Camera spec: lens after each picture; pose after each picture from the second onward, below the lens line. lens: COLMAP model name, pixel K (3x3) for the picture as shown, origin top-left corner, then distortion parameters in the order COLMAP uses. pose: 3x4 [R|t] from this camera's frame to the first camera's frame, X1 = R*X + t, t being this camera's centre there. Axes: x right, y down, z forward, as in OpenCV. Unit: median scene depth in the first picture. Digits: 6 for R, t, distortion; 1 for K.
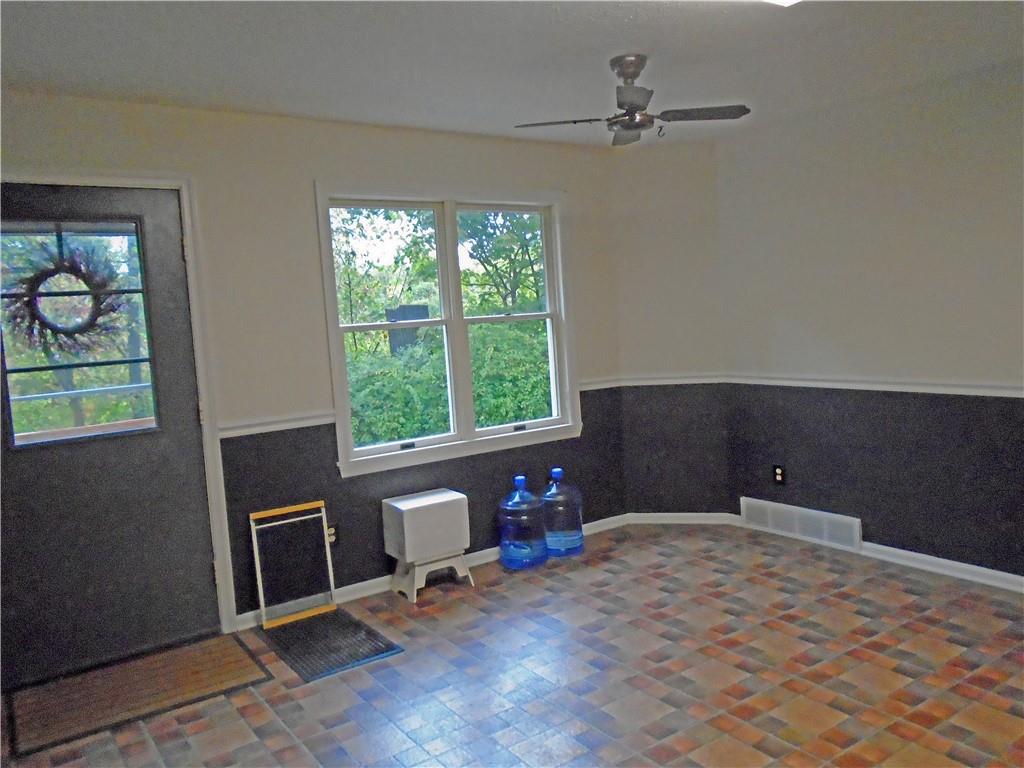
lens RADIAL K [[791.3, 0, 512.0], [0, 791.3, 384.0], [0, 0, 1]] dist [-0.007242, -0.005604]
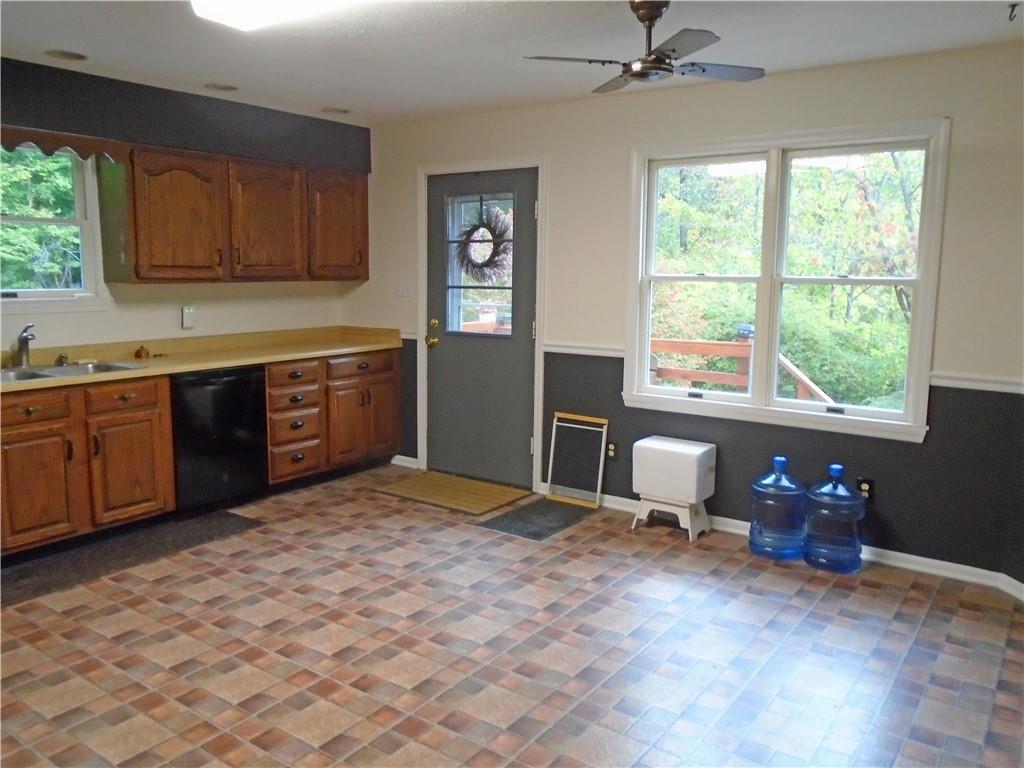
lens RADIAL K [[791.3, 0, 512.0], [0, 791.3, 384.0], [0, 0, 1]] dist [-0.007242, -0.005604]
pose [[0.330135, 0.202889, -0.921872, 0.867326], [-0.110990, 0.978196, 0.175538, -0.107902], [0.937386, 0.044368, 0.345455, 0.475513]]
